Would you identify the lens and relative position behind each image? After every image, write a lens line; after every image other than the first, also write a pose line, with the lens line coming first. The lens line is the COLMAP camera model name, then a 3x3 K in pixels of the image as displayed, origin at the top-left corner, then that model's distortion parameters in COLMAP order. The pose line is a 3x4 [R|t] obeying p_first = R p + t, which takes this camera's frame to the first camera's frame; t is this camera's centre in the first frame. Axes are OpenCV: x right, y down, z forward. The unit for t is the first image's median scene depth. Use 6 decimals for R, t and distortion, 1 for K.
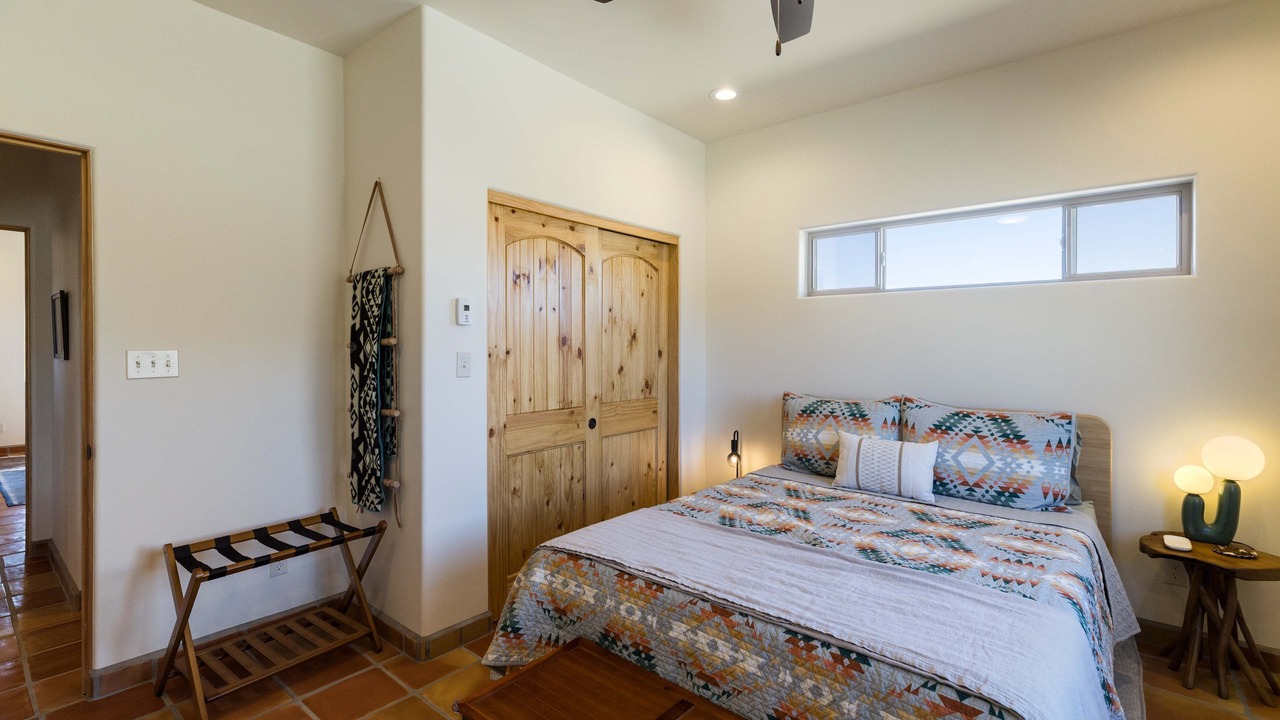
lens RADIAL K [[576.1, 0, 646.9], [0, 576.1, 351.1], [0, 0, 1]] dist [0.010867, 0.000111]
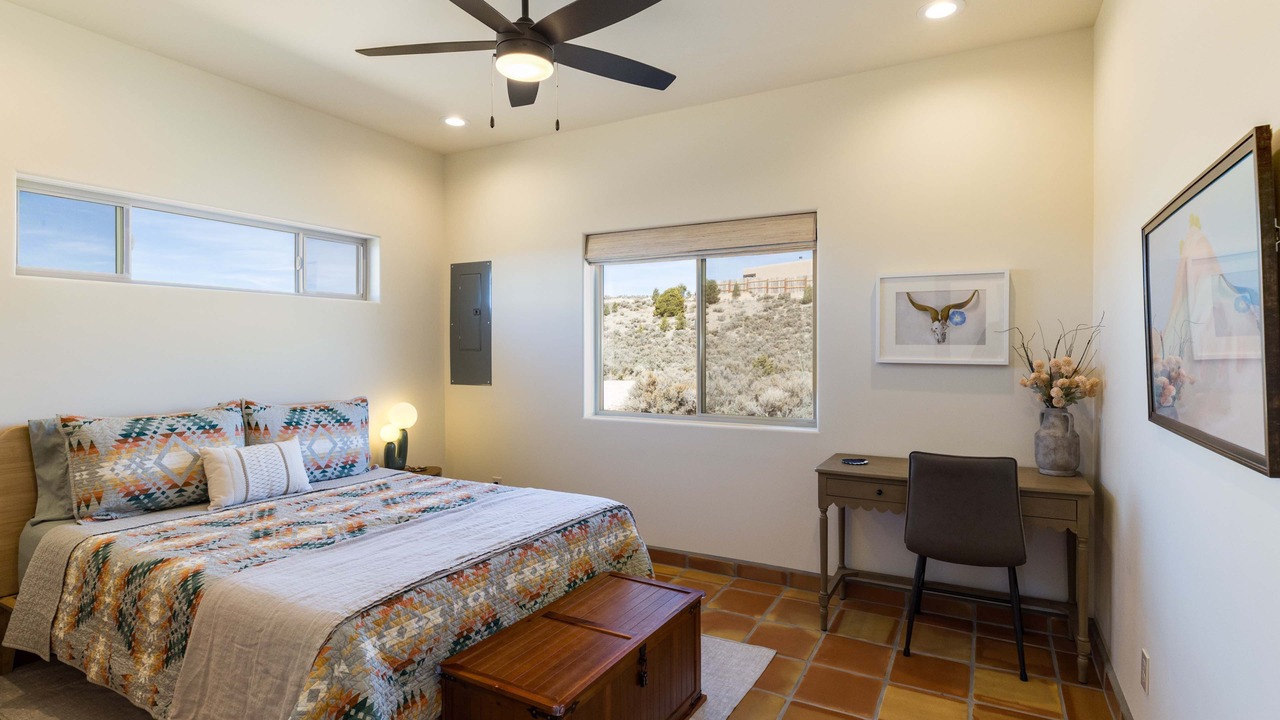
lens RADIAL K [[631.1, 0, 647.2], [0, 631.1, 354.6], [0, 0, 1]] dist [-0.020273, 0.000674]
pose [[-0.192413, -0.009814, 0.981265, -1.036106], [0.010773, 0.999869, 0.012113, -0.005804], [-0.981255, 0.012902, -0.192282, 0.772655]]
